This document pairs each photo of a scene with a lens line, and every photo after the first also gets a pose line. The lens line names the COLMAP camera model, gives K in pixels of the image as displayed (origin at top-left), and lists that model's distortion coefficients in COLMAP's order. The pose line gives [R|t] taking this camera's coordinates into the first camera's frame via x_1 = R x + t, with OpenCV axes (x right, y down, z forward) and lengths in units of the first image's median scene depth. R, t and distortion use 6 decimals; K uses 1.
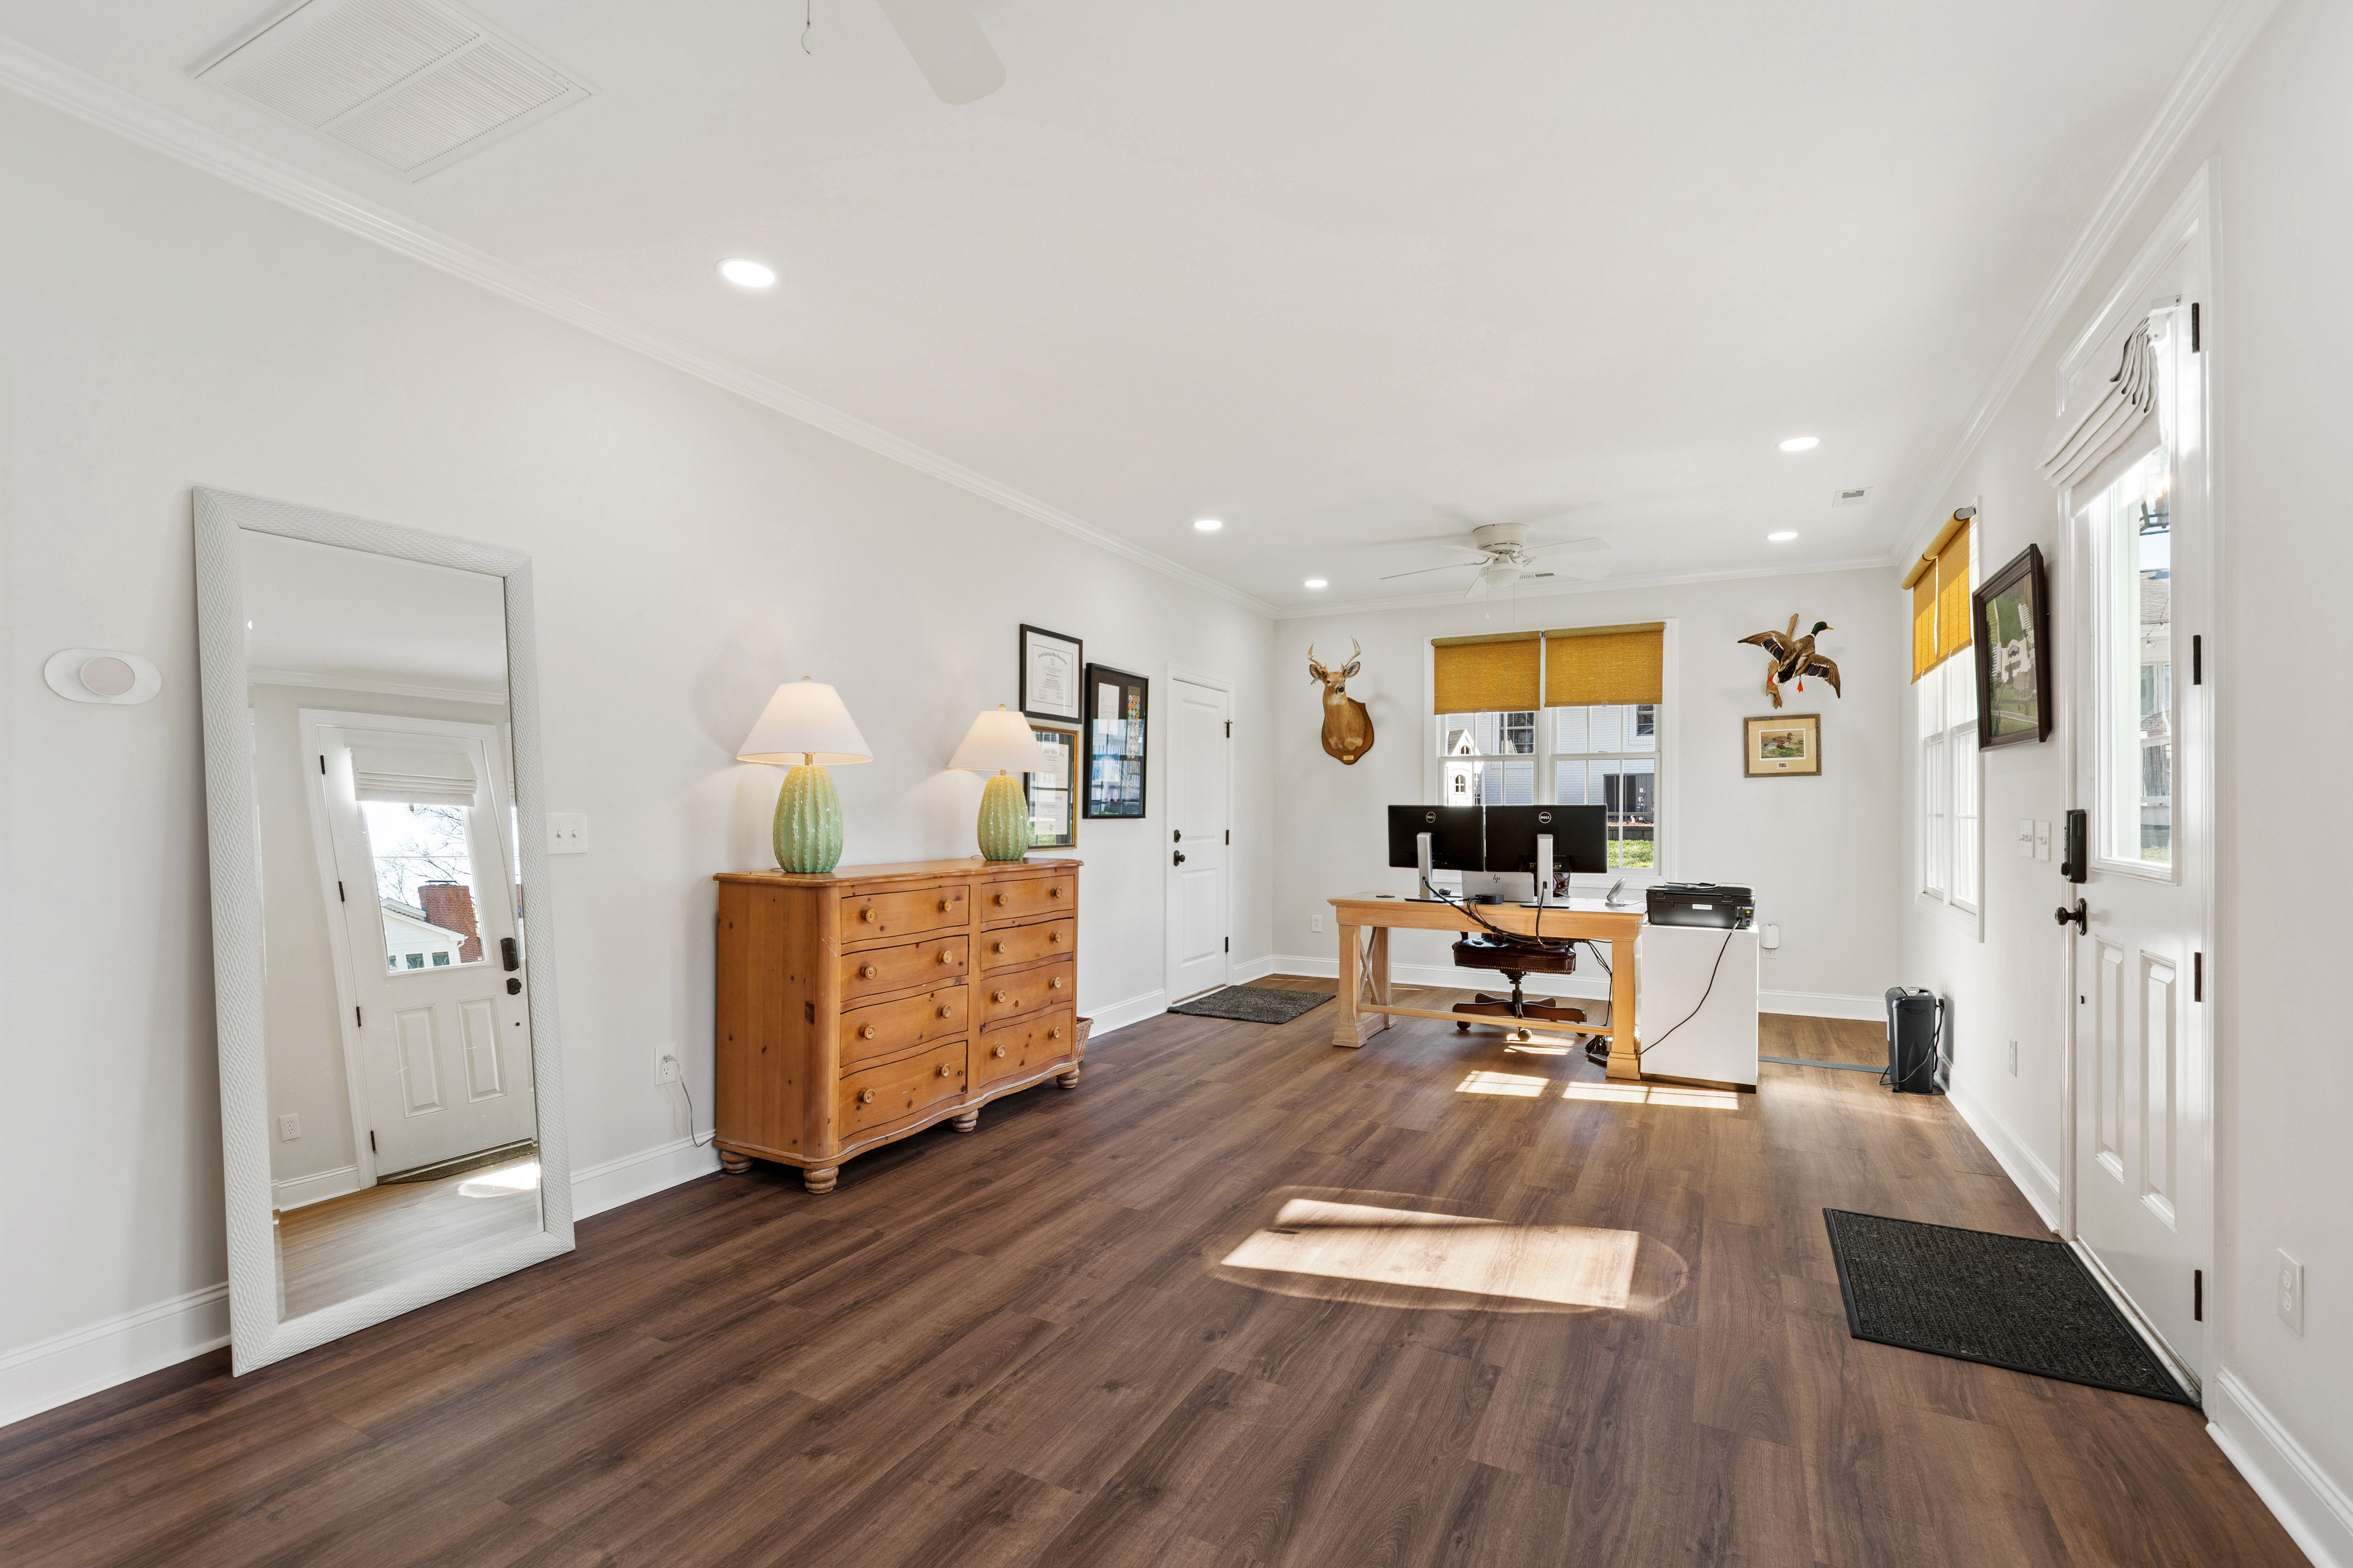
lens RADIAL K [[1038.9, 0, 1200.2], [0, 1038.9, 801.3], [0, 0, 1]] dist [0.001765, 0.000266]
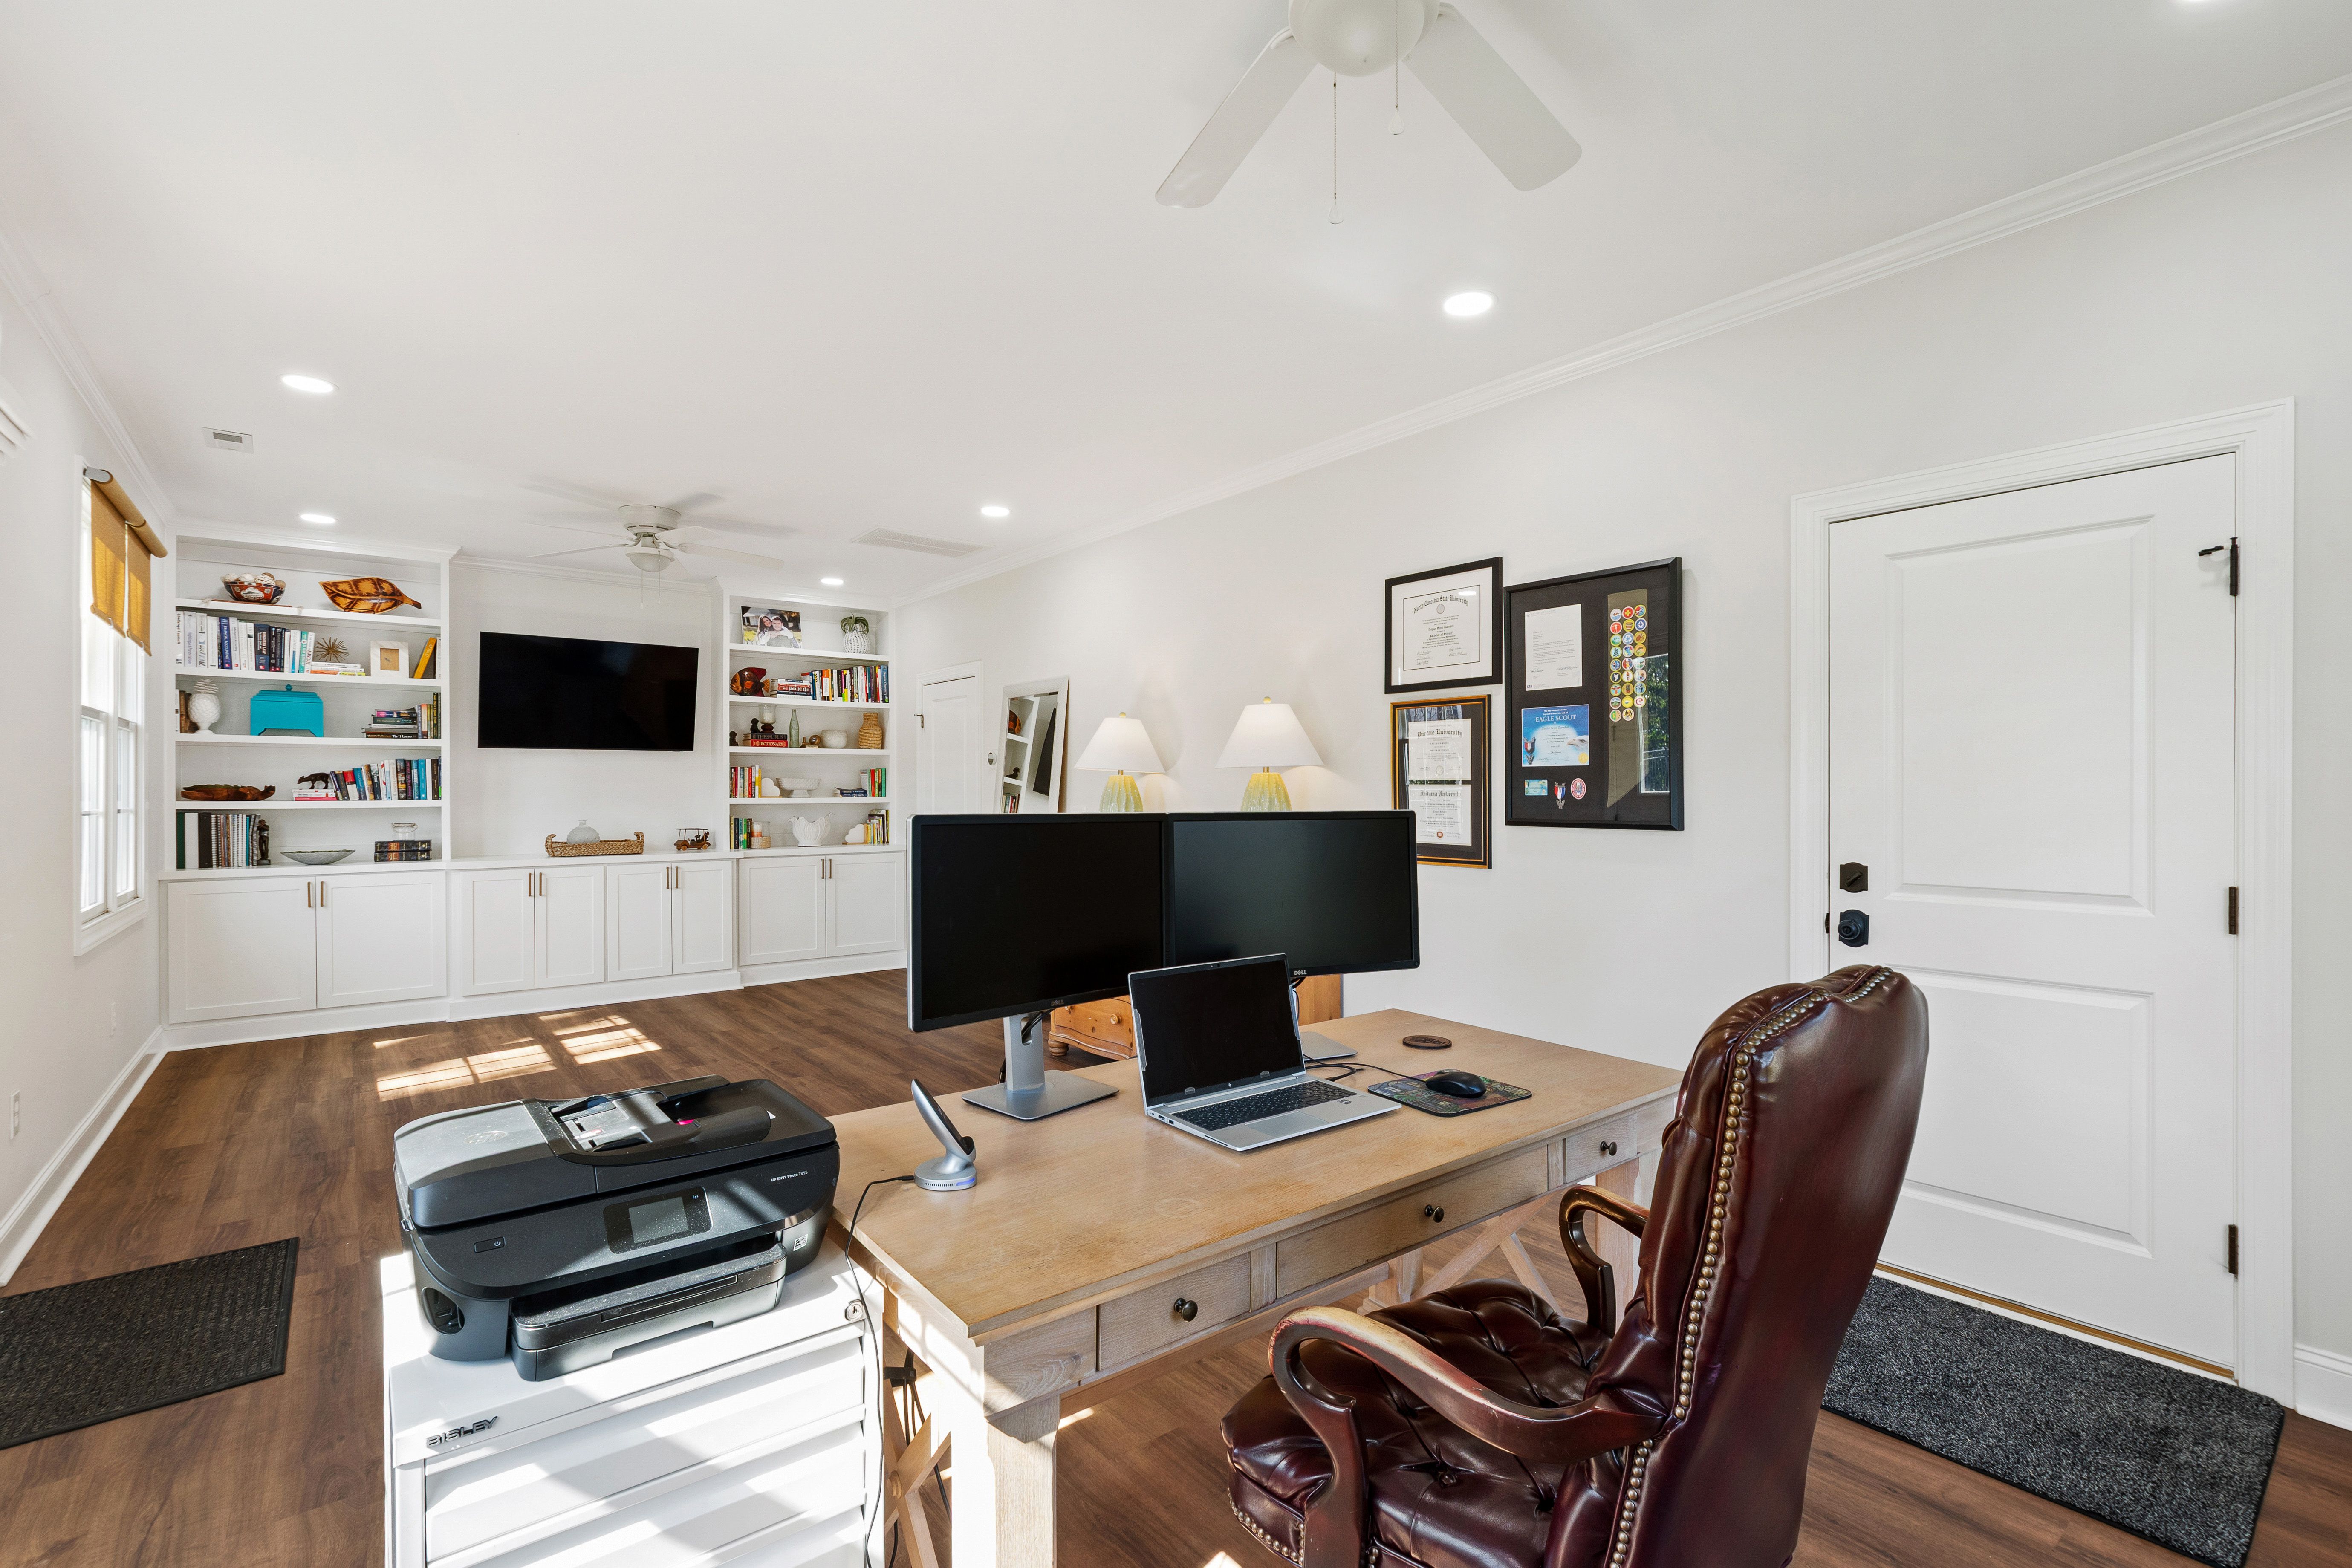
lens RADIAL K [[1049.3, 0, 1168.0], [0, 1049.3, 803.5], [0, 0, 1]] dist [-0.002393, -0.000272]
pose [[-0.421701, -0.000197, -0.906735, 0.819101], [0.000670, 1.000000, -0.000529, 0.004112], [0.906735, -0.000830, -0.421701, 1.526405]]
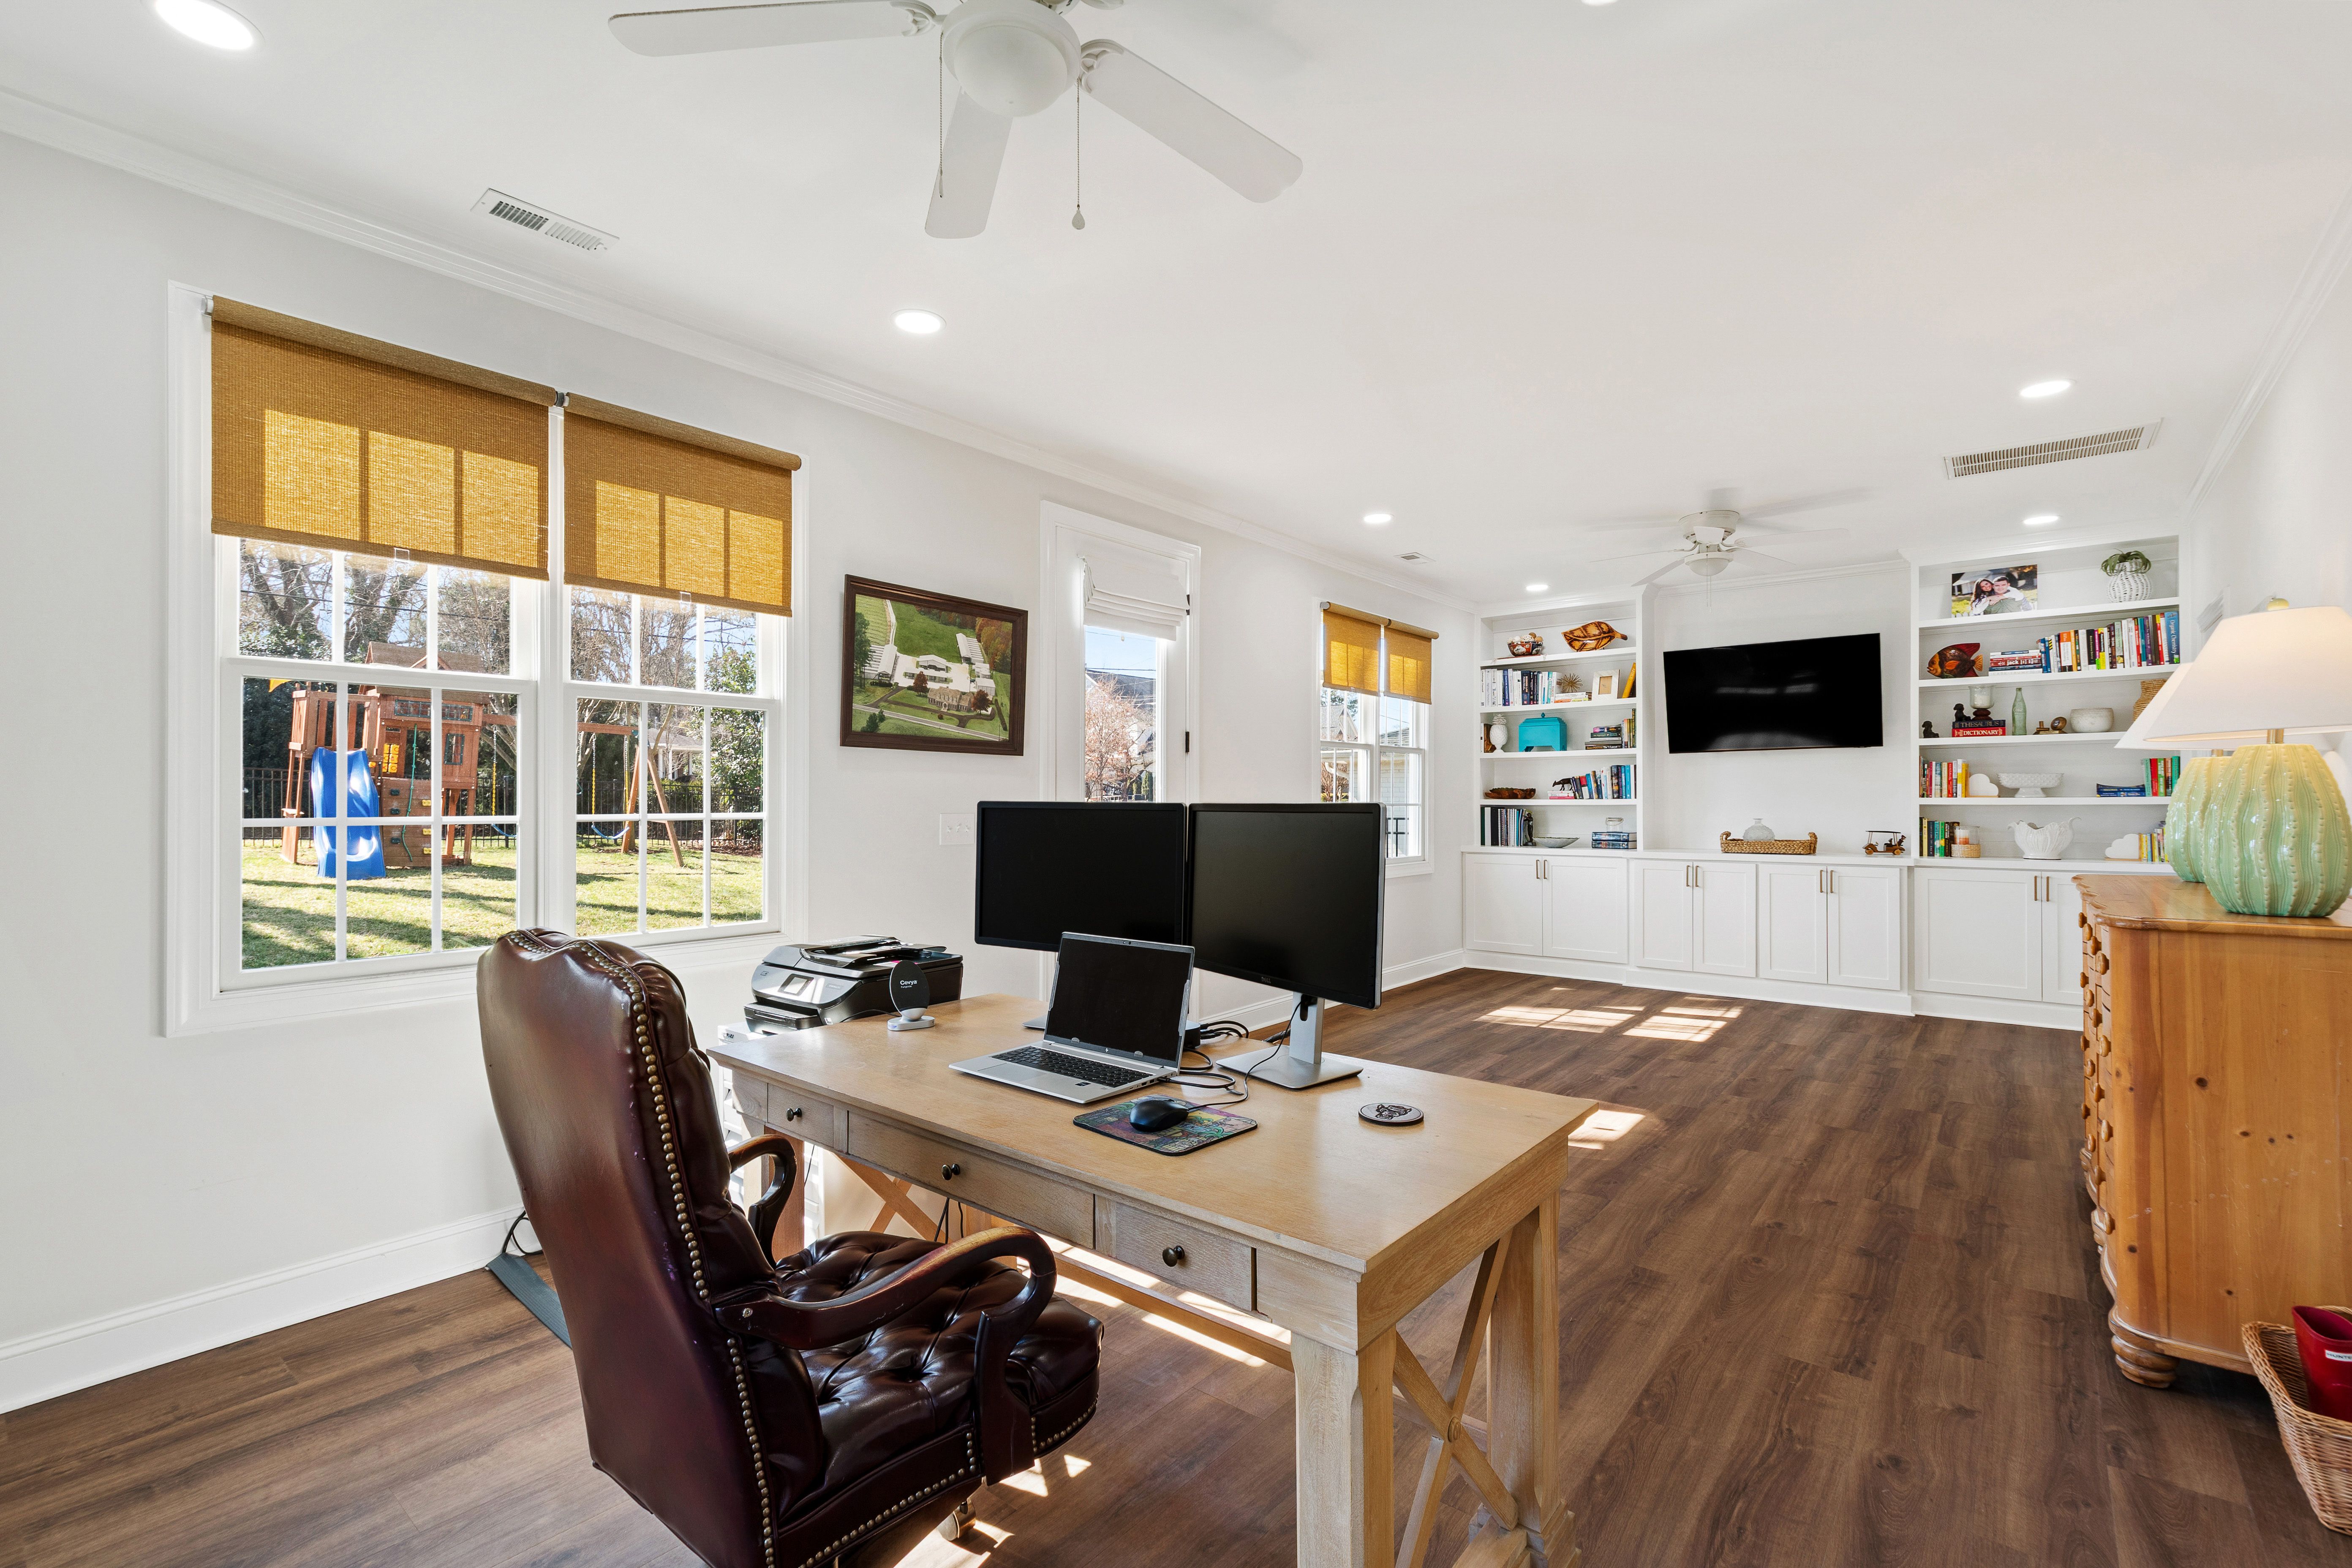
lens RADIAL K [[1038.6, 0, 1199.7], [0, 1038.6, 801.3], [0, 0, 1]] dist [0.001765, 0.000266]
pose [[-0.979258, -0.008454, 0.202443, 0.246242], [-0.008613, 0.999963, 0.000095, 0.007410], [-0.202436, -0.001650, -0.979294, 1.836530]]
